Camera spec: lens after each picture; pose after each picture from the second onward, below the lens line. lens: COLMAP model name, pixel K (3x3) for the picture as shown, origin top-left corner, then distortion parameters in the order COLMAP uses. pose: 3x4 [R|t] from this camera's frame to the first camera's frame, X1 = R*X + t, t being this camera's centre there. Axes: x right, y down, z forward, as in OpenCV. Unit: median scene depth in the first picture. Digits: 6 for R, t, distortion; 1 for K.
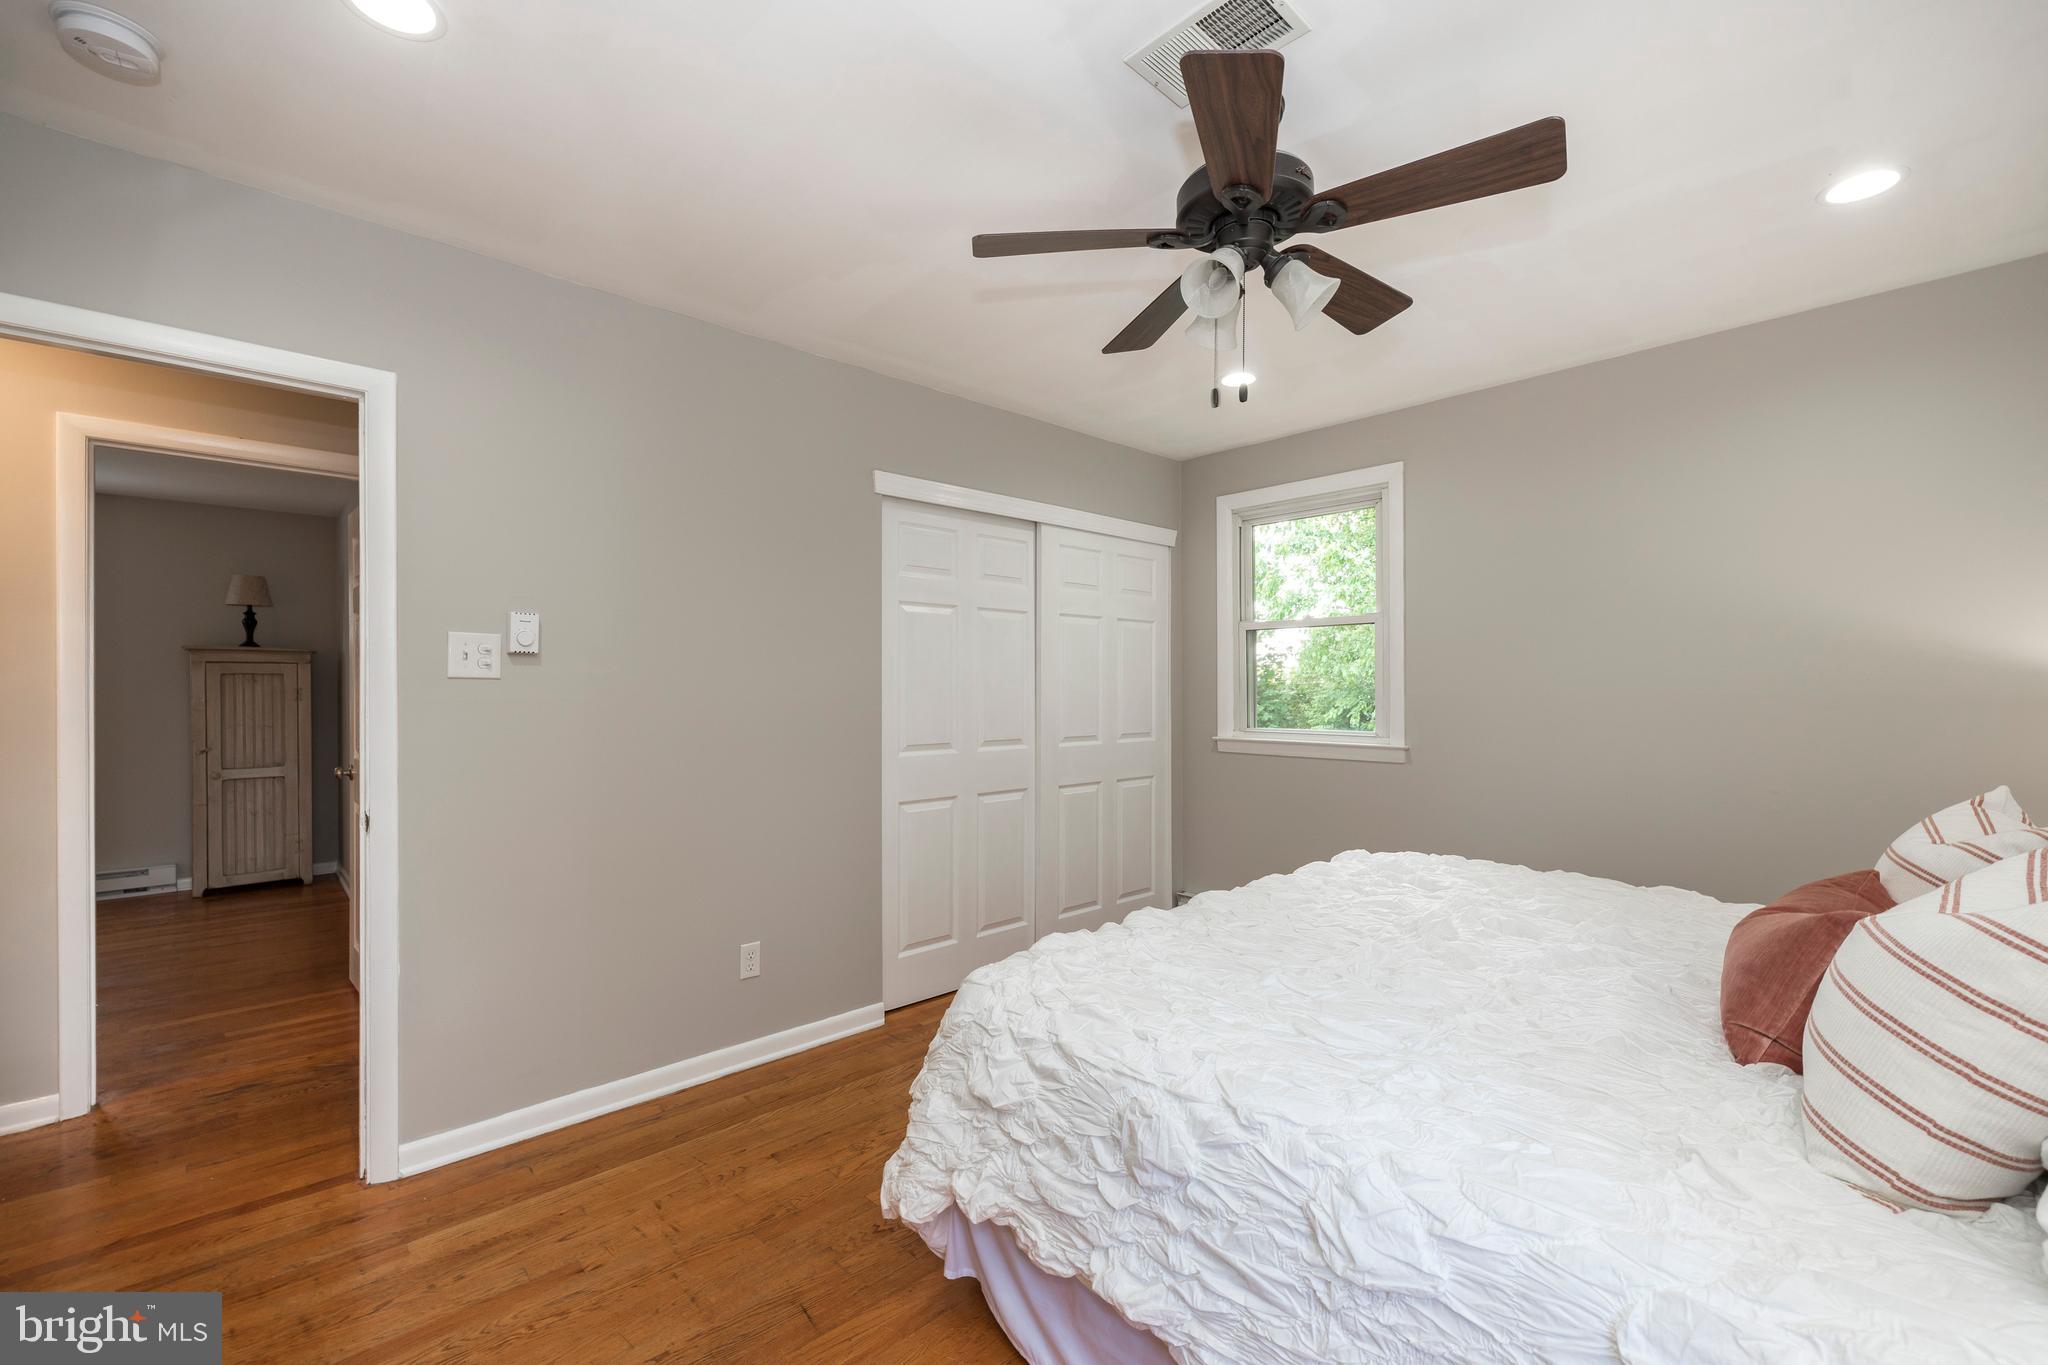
lens RADIAL K [[856.4, 0, 1025.1], [0, 856.4, 689.8], [0, 0, 1]] dist [-0.000410, -0.000046]
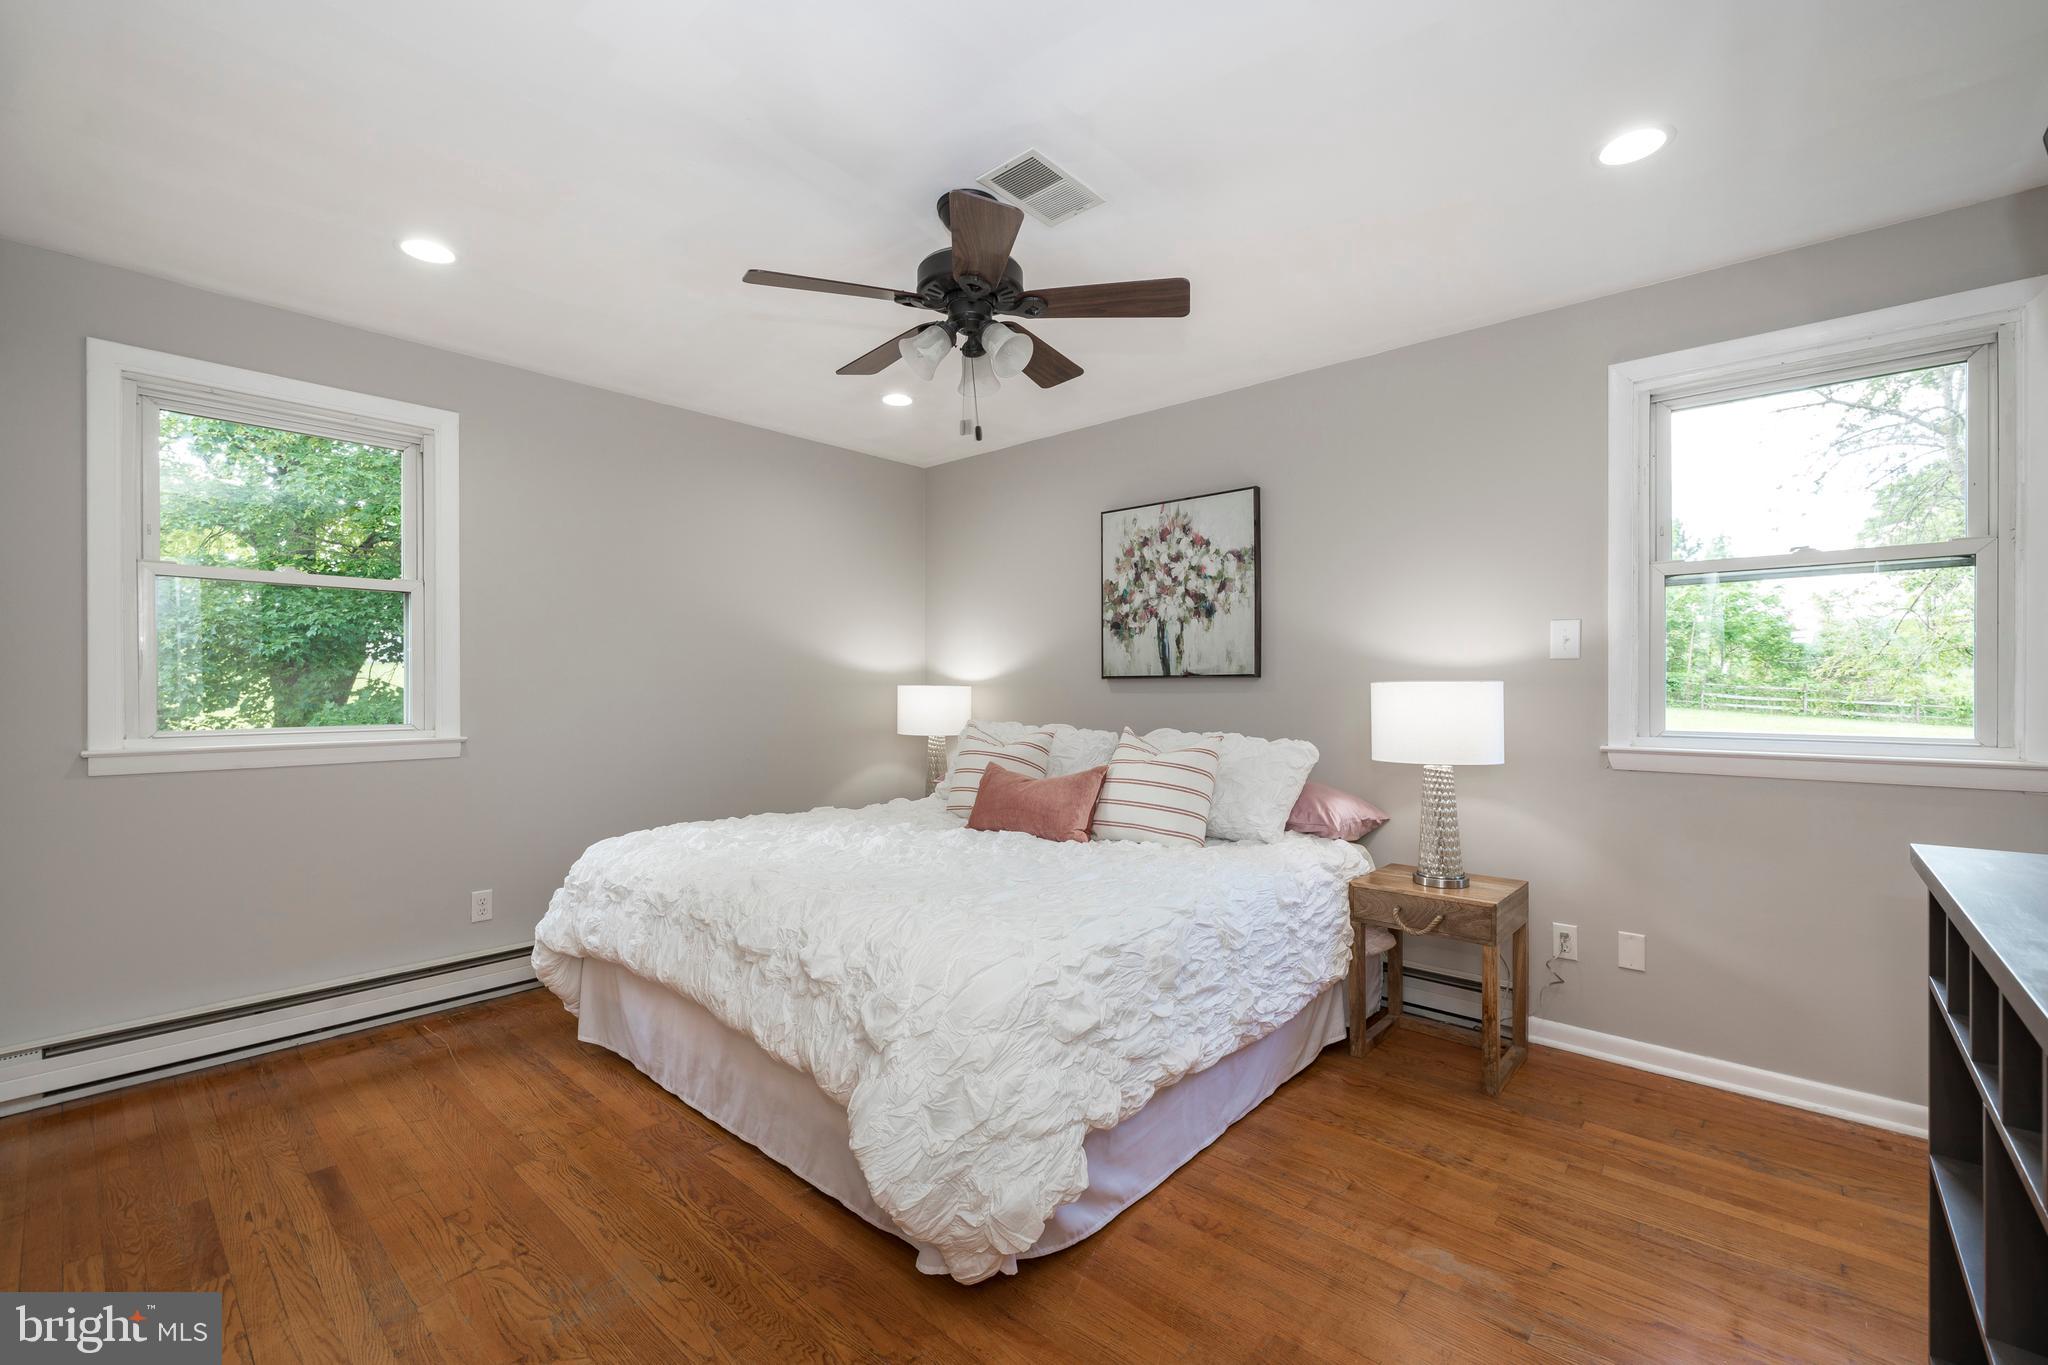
lens RADIAL K [[858.1, 0, 1025.2], [0, 858.1, 682.5], [0, 0, 1]] dist [0.000526, 0.000037]
pose [[-0.088953, -0.000103, 0.996036, -0.490897], [0.000094, 1.000000, 0.000112, 0.009474], [-0.996036, 0.000103, -0.088953, 0.499312]]
